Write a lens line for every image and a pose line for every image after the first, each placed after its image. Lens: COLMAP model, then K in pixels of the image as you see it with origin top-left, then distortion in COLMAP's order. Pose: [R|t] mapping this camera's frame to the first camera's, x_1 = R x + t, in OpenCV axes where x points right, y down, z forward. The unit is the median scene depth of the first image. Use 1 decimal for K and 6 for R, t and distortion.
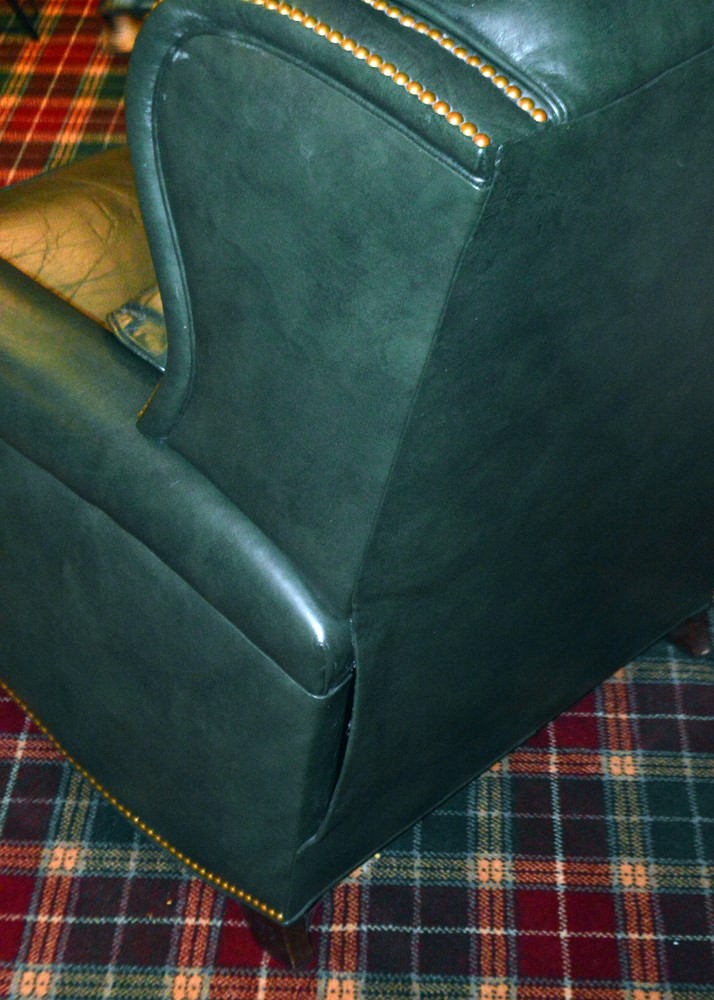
lens RADIAL K [[1812.2, 0, 357.1], [0, 1812.2, 499.6], [0, 0, 1]] dist [-0.069187, 0.000000]
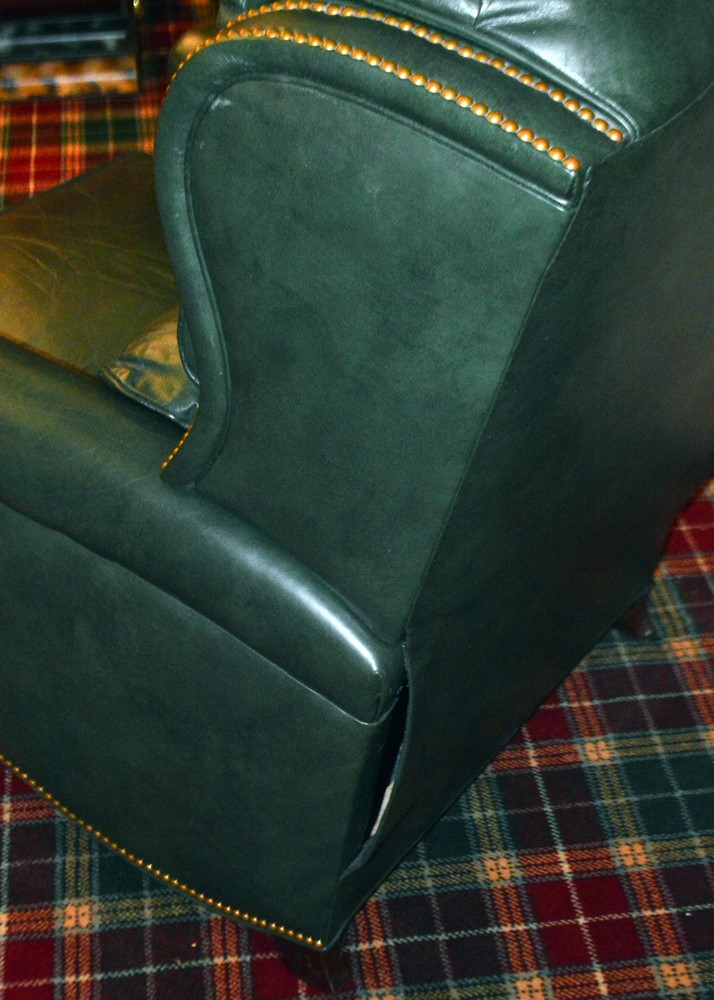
lens RADIAL K [[1741.3, 0, 357.0], [0, 1741.3, 500.3], [0, 0, 1]] dist [-0.056104, 0.000000]
pose [[0.984247, -0.108070, 0.139923, -0.148812], [0.108712, 0.994069, 0.003065, -0.018811], [-0.139425, 0.012194, 0.990158, 0.035619]]
